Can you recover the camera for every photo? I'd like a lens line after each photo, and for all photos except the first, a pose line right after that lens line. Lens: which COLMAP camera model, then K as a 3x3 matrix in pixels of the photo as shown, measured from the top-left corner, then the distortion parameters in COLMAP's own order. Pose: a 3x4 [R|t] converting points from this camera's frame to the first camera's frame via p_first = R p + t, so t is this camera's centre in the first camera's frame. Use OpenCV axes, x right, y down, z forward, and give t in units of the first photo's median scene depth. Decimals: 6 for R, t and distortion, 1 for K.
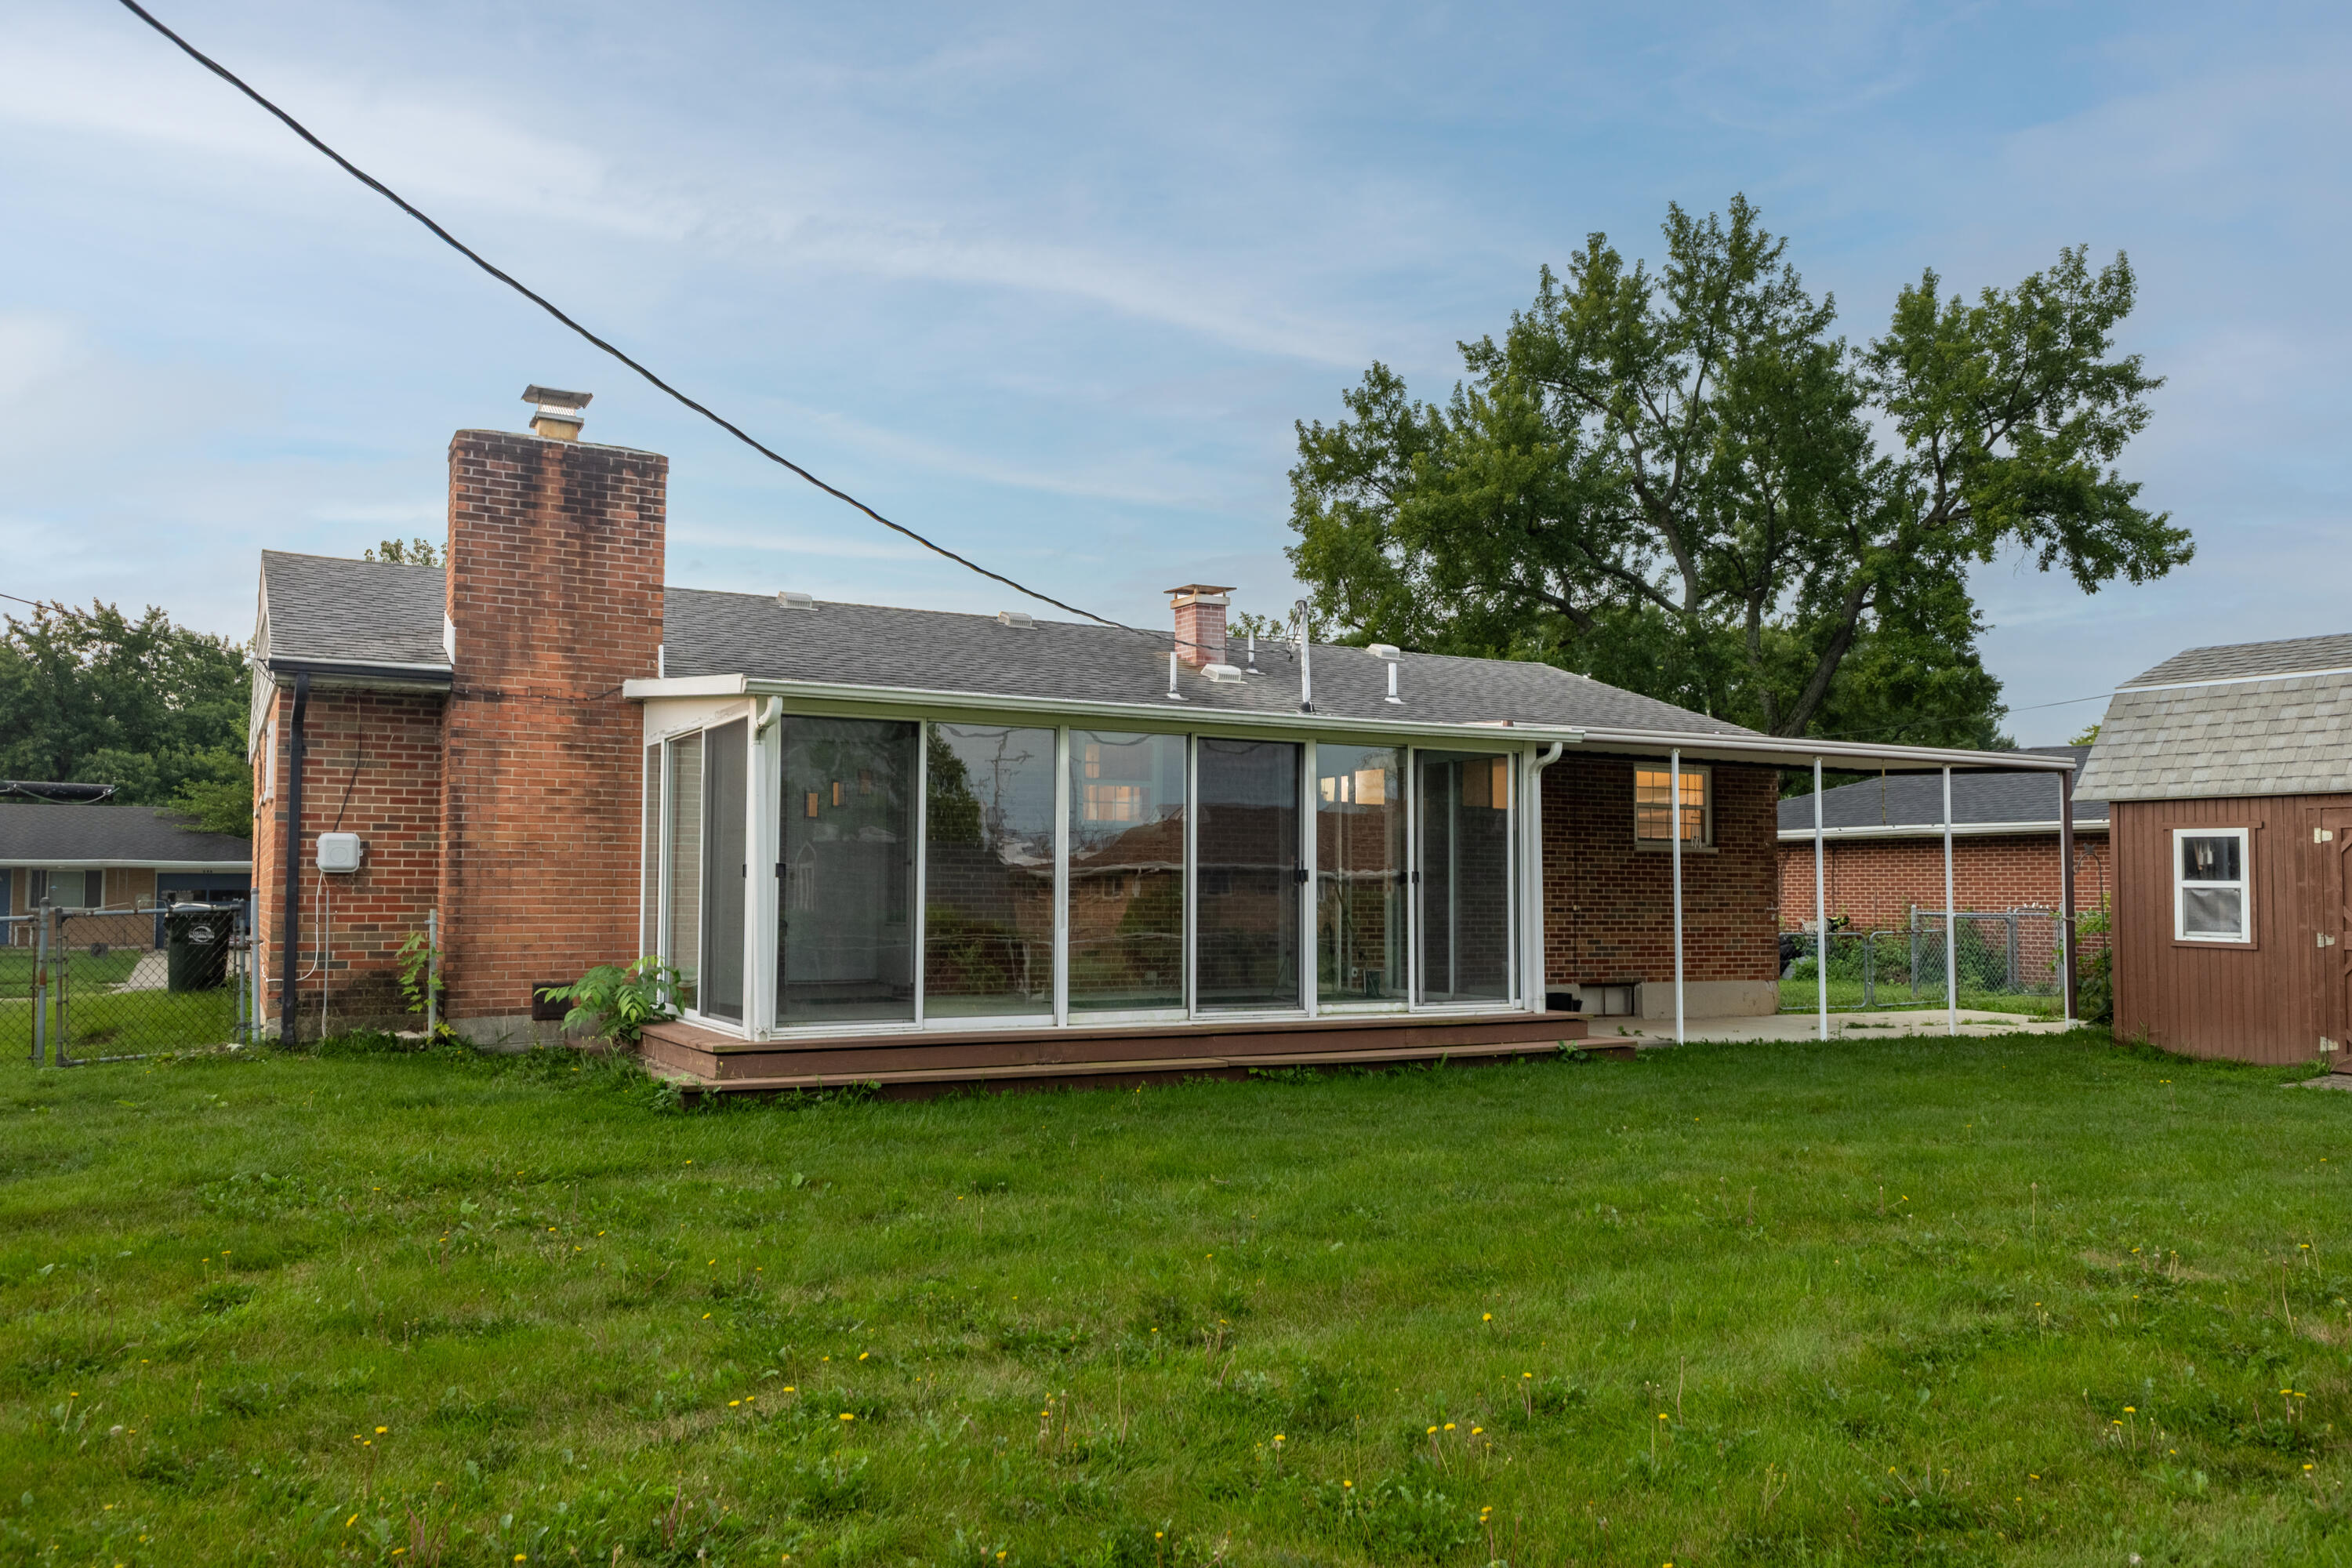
lens RADIAL K [[1771.4, 0, 1187.2], [0, 1771.4, 752.2], [0, 0, 1]] dist [0.015058, -0.003917]
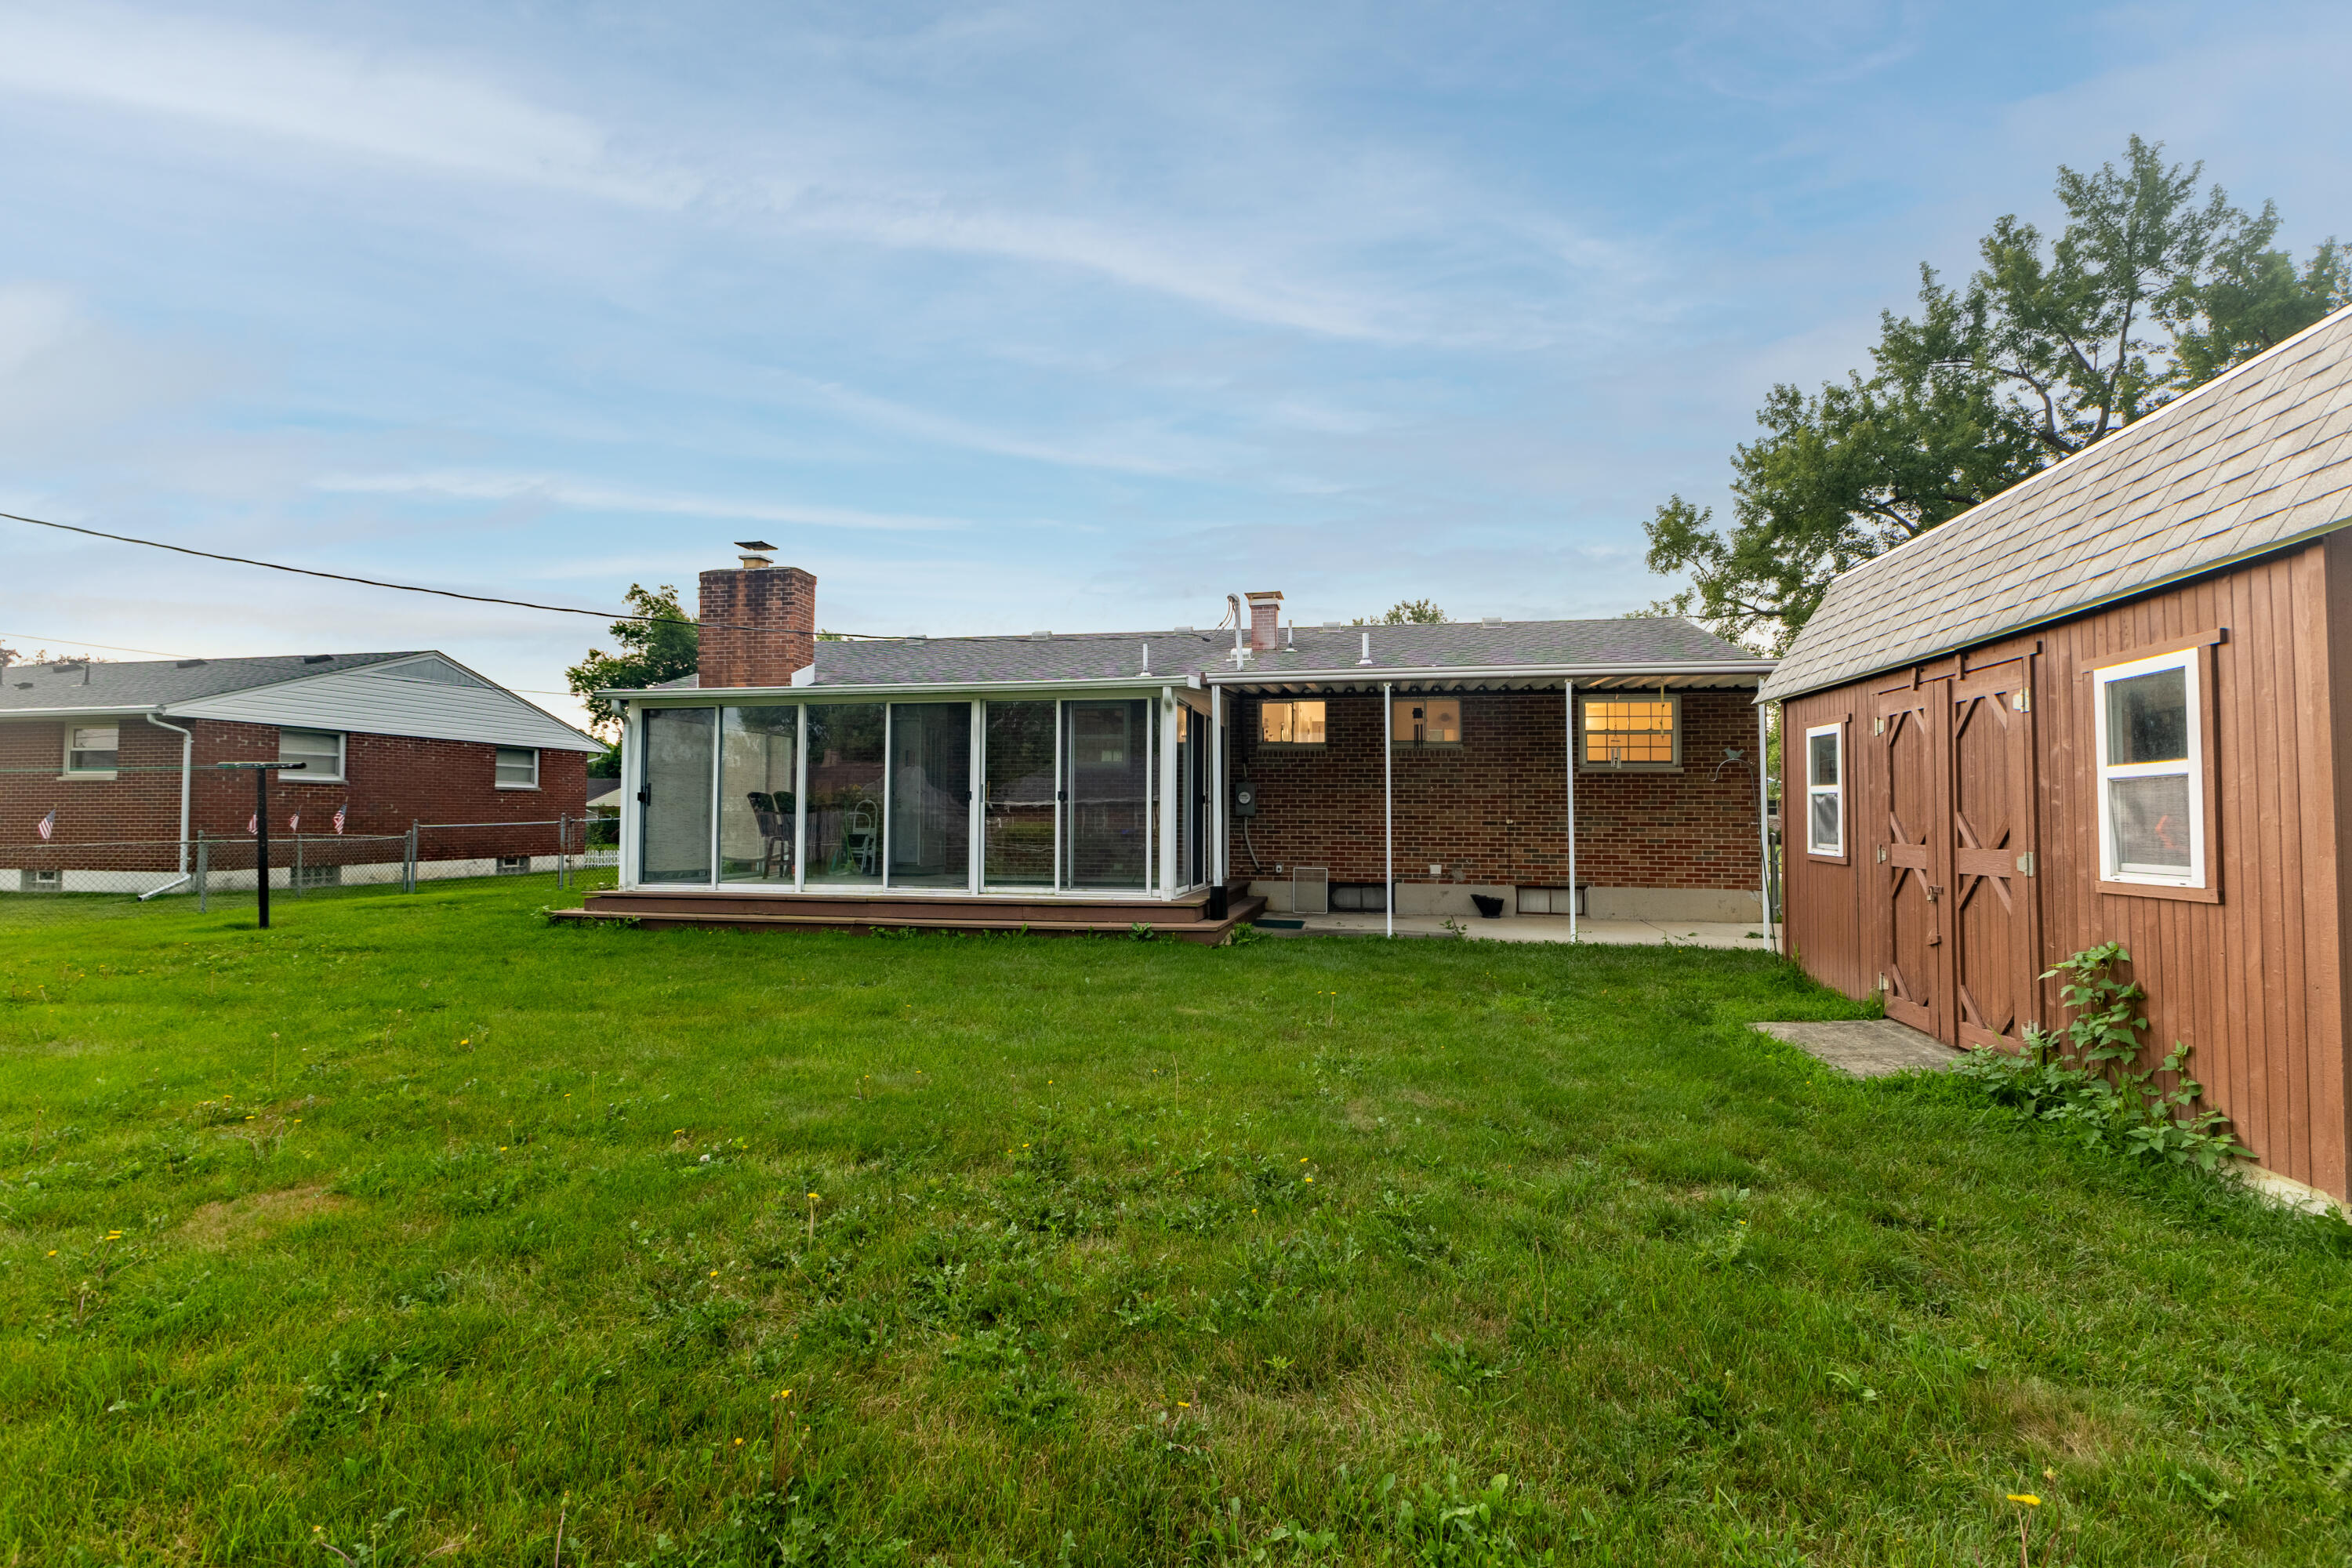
lens RADIAL K [[1050.6, 0, 1155.9], [0, 1050.6, 760.4], [0, 0, 1]] dist [0.013154, -0.000017]
pose [[0.780031, -0.037495, -0.624617, 0.629039], [0.052909, 0.998581, 0.006129, 0.038713], [0.623500, -0.037829, 0.780907, 0.381901]]
